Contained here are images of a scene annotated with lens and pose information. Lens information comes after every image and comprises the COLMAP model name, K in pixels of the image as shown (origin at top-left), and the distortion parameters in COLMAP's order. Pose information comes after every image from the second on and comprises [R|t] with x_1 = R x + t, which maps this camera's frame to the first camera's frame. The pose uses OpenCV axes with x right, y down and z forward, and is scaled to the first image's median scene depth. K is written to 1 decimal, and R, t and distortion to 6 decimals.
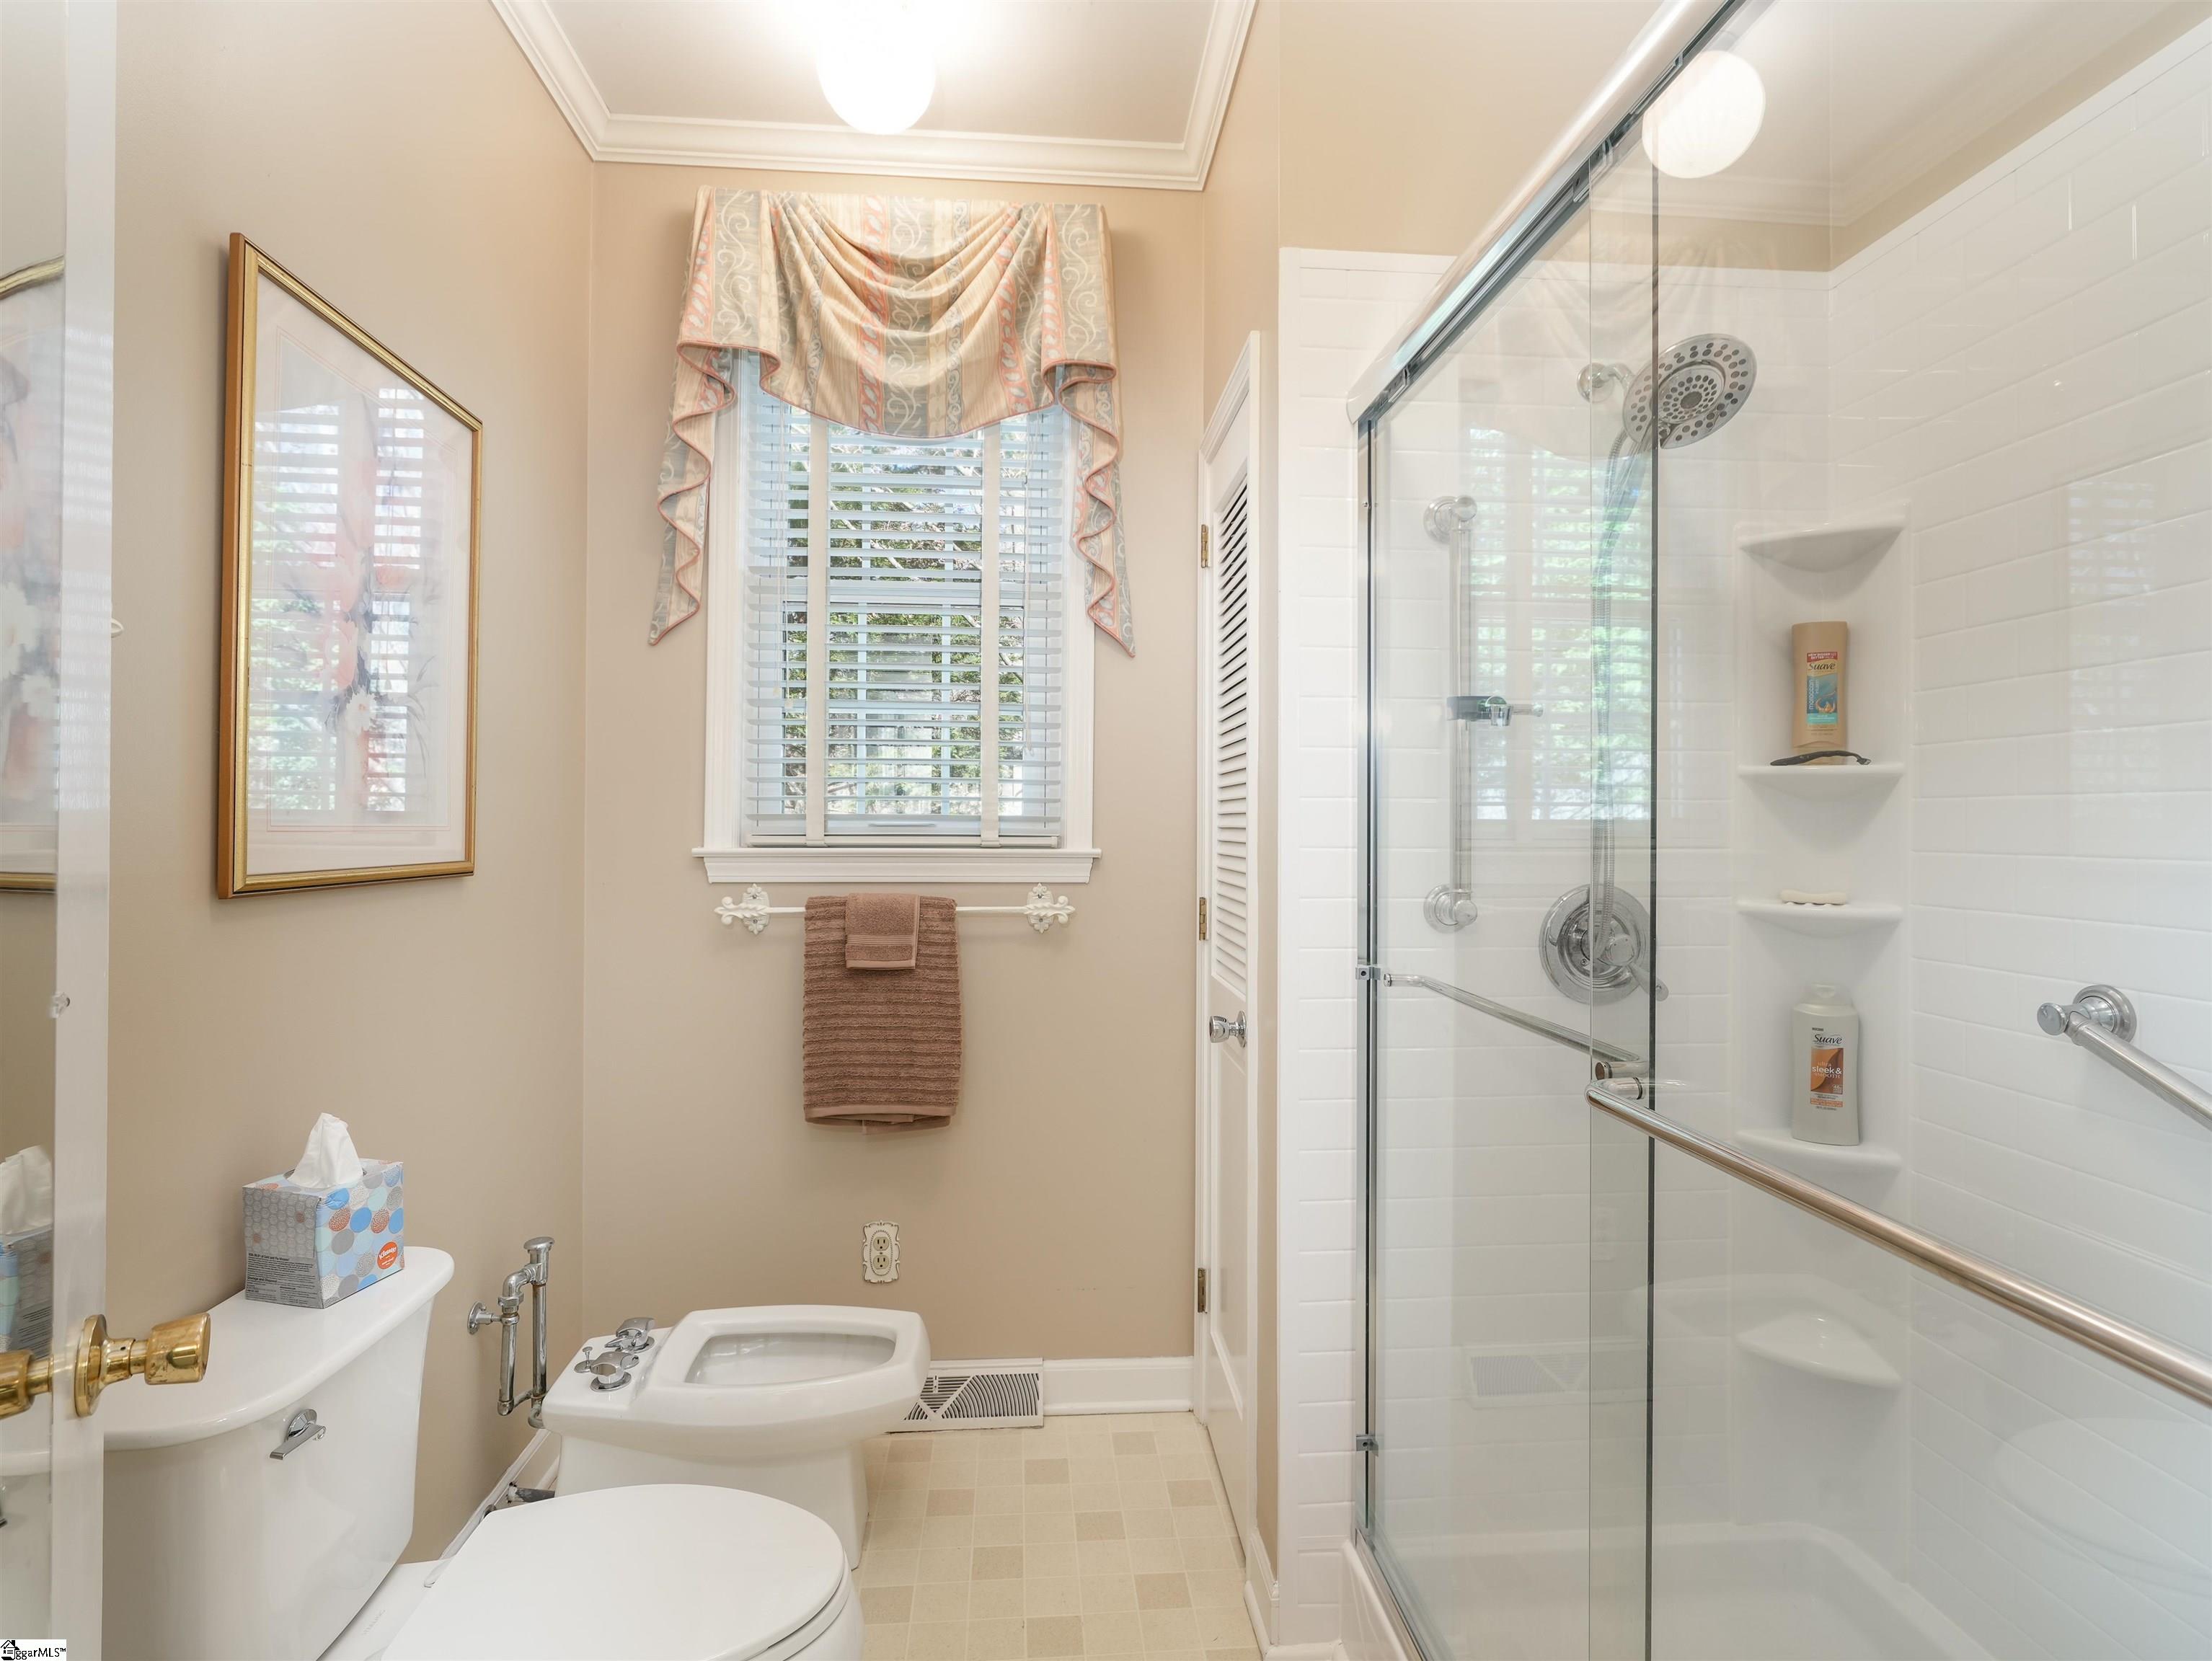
lens RADIAL K [[1156.9, 0, 1111.3], [0, 1156.9, 822.7], [0, 0, 1]] dist [-0.011614, 0.000877]
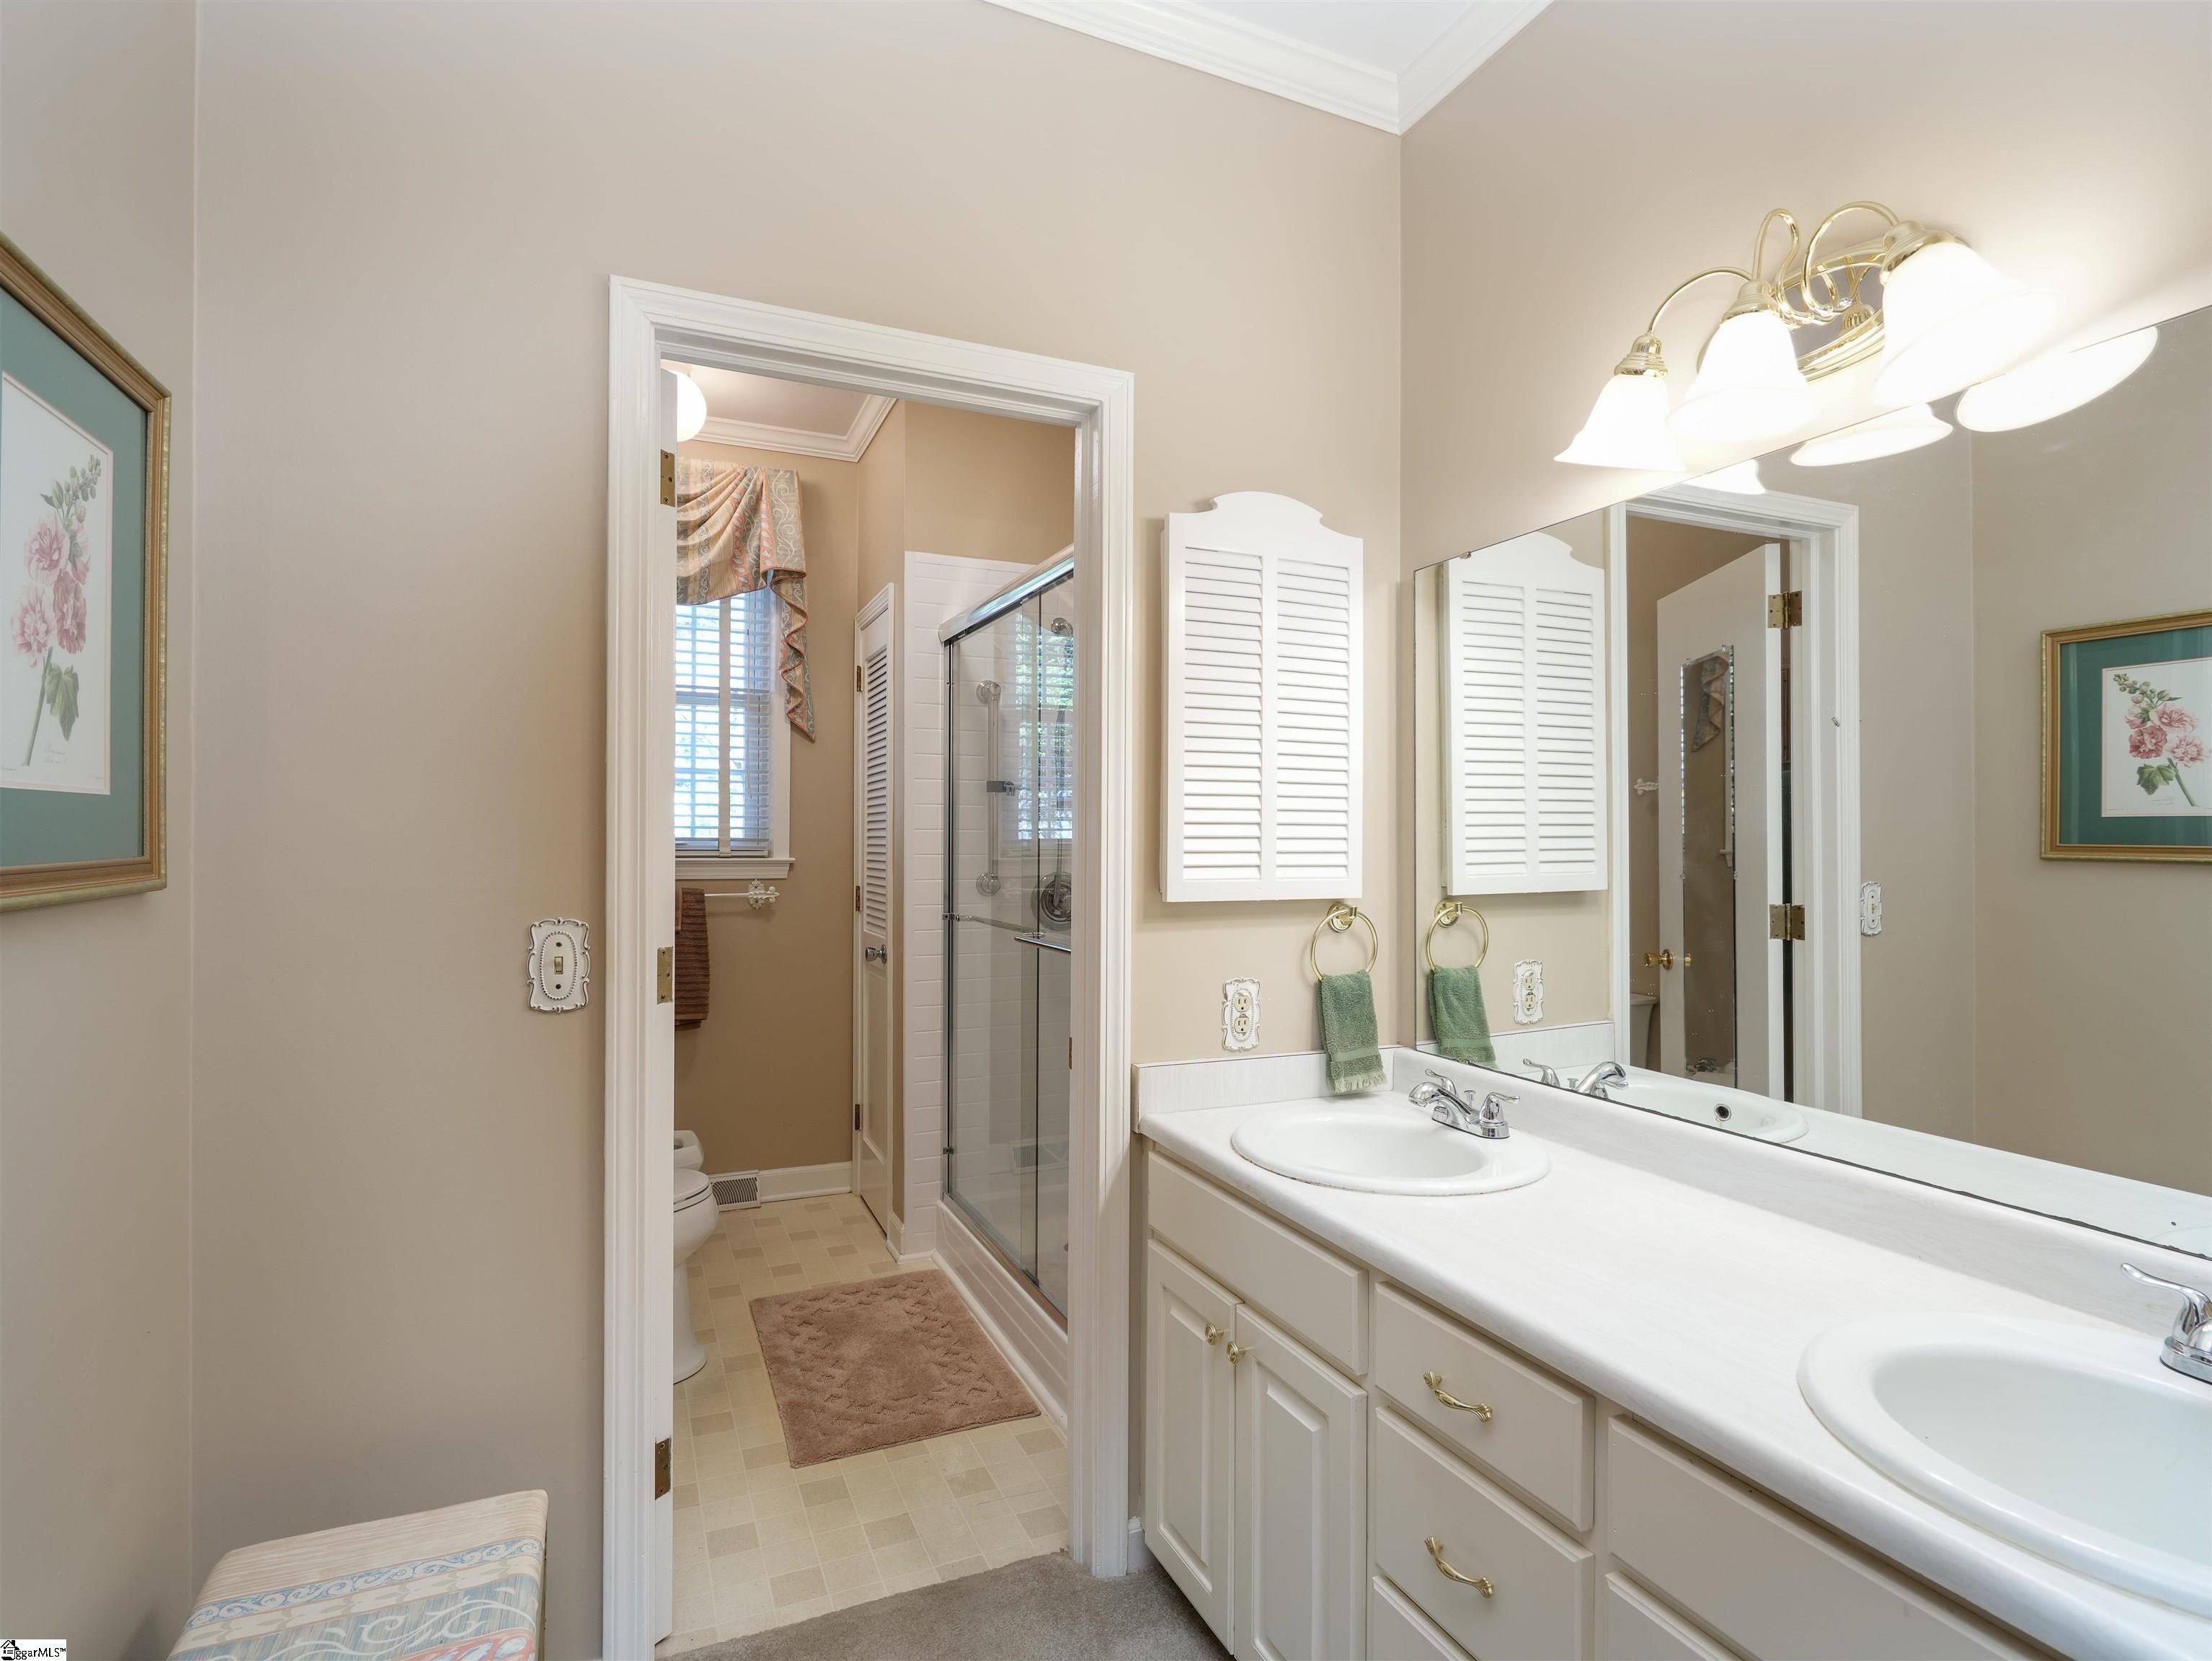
lens RADIAL K [[1157.1, 0, 1111.3], [0, 1157.1, 822.7], [0, 0, 1]] dist [-0.011614, 0.000877]
pose [[0.946430, 0.003589, 0.322889, -0.116880], [0.003161, 0.999787, -0.020380, 0.007241], [-0.322893, 0.020309, 0.946217, -0.726585]]
